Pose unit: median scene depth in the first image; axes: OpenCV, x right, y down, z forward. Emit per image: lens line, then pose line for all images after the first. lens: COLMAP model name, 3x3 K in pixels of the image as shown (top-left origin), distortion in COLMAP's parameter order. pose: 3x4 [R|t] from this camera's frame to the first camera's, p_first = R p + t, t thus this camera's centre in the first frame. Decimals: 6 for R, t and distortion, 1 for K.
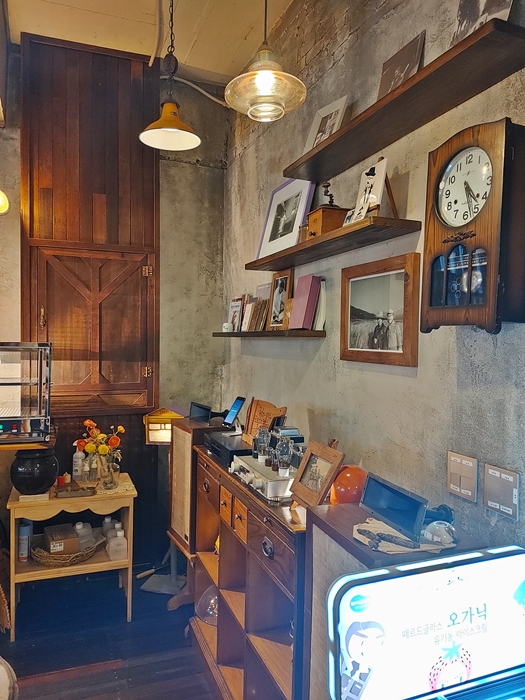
lens RADIAL K [[527.3, 0, 262.5], [0, 527.3, 350.0], [0, 0, 1]] dist [0.082803, -0.097425]
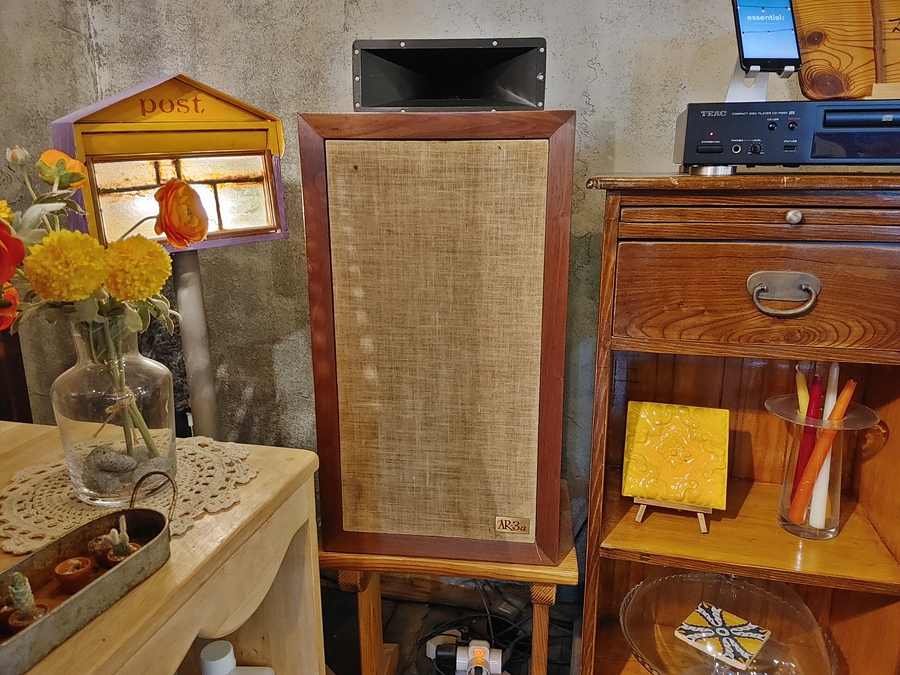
lens RADIAL K [[678.0, 0, 442.1], [0, 678.0, 335.7], [0, 0, 1]] dist [0.082803, -0.097425]
pose [[0.574007, -0.224664, 0.787428, -0.601544], [0.035594, 0.967562, 0.250112, 0.236197], [-0.818077, -0.115539, 0.563384, 1.209406]]
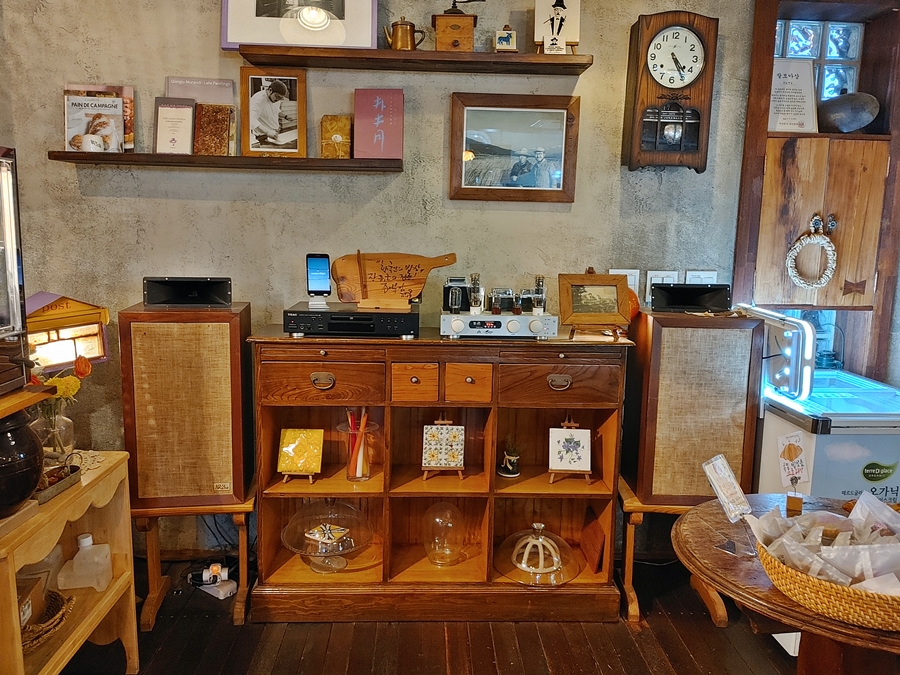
lens RADIAL K [[678.0, 0, 442.1], [0, 678.0, 335.7], [0, 0, 1]] dist [0.082803, -0.097425]
pose [[0.319478, -0.159078, 0.934146, -1.119595], [0.006354, 0.986146, 0.165760, 0.064083], [-0.947572, -0.047021, 0.316063, 0.733045]]
